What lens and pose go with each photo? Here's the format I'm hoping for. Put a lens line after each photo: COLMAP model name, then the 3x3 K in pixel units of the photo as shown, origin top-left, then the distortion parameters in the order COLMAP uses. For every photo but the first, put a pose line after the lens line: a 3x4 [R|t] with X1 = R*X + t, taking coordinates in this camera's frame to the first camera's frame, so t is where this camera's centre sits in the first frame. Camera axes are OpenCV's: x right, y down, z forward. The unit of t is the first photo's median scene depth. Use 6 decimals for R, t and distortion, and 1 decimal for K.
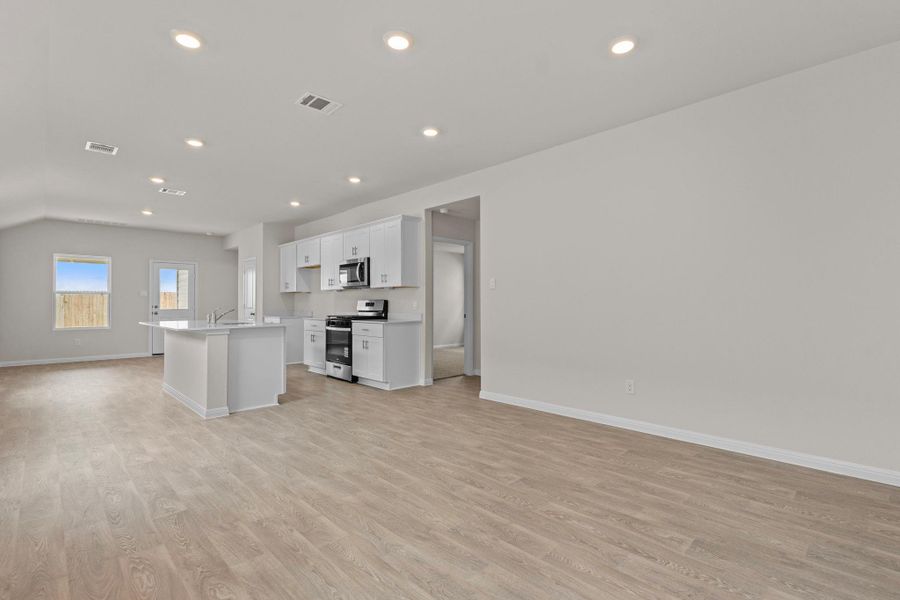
lens RADIAL K [[420.9, 0, 450.0], [0, 420.9, 300.0], [0, 0, 1]] dist [0.004820, 0.000801]
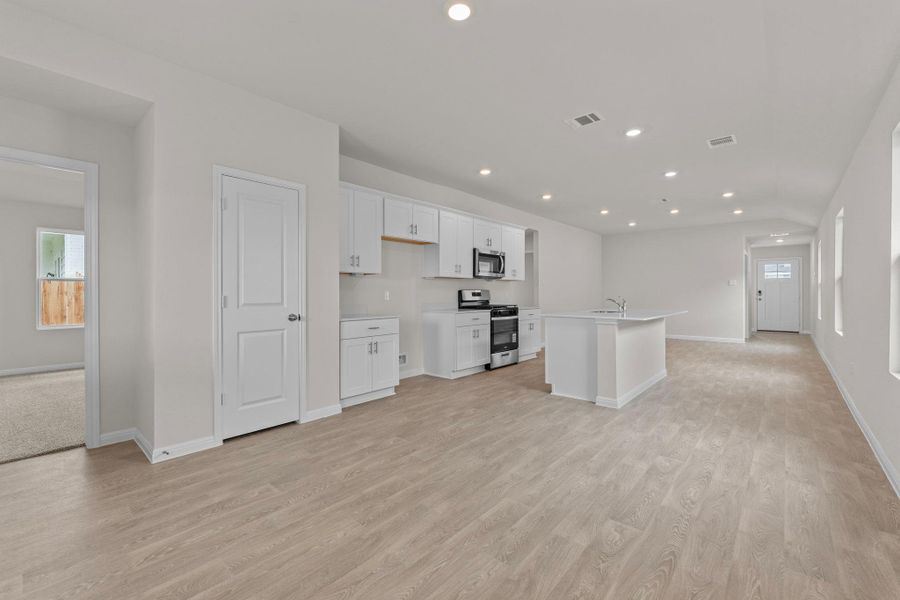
lens RADIAL K [[372.0, 0, 449.8], [0, 372.0, 332.8], [0, 0, 1]] dist [-0.007895, 0.000219]
pose [[-0.063176, -0.098911, 0.993089, -0.943130], [-0.000425, 0.995079, 0.099082, 0.011587], [-0.998002, 0.005837, -0.062907, 0.967305]]
